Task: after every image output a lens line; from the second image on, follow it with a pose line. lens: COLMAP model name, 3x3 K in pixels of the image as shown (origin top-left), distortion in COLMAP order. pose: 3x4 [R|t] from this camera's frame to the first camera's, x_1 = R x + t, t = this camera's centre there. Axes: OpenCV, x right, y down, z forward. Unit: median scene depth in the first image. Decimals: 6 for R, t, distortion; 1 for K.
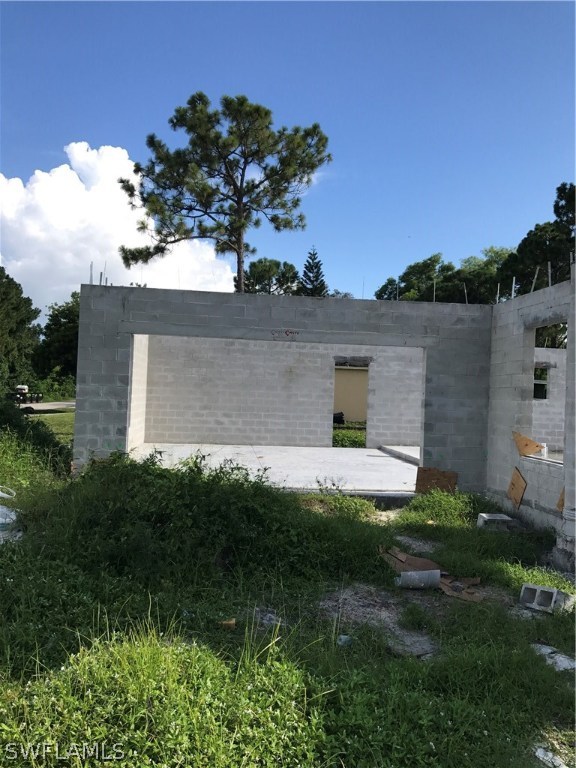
lens RADIAL K [[640.1, 0, 287.8], [0, 640.1, 382.6], [0, 0, 1]] dist [0.003197, -0.001808]
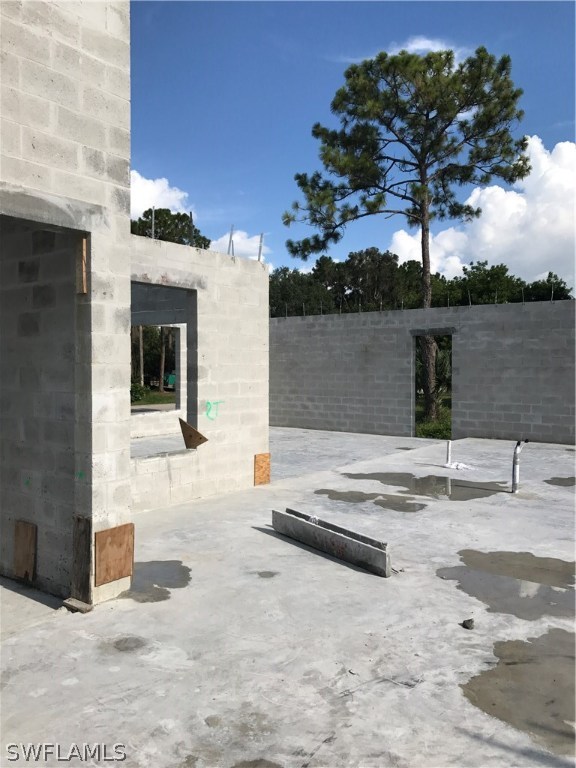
lens RADIAL K [[640.1, 0, 287.8], [0, 640.1, 385.6], [0, 0, 1]] dist [0.003197, -0.001808]
pose [[0.697190, -0.014235, -0.716745, 0.572132], [0.033909, 0.999339, 0.013136, 0.015774], [0.716084, -0.033463, 0.697211, 0.291292]]
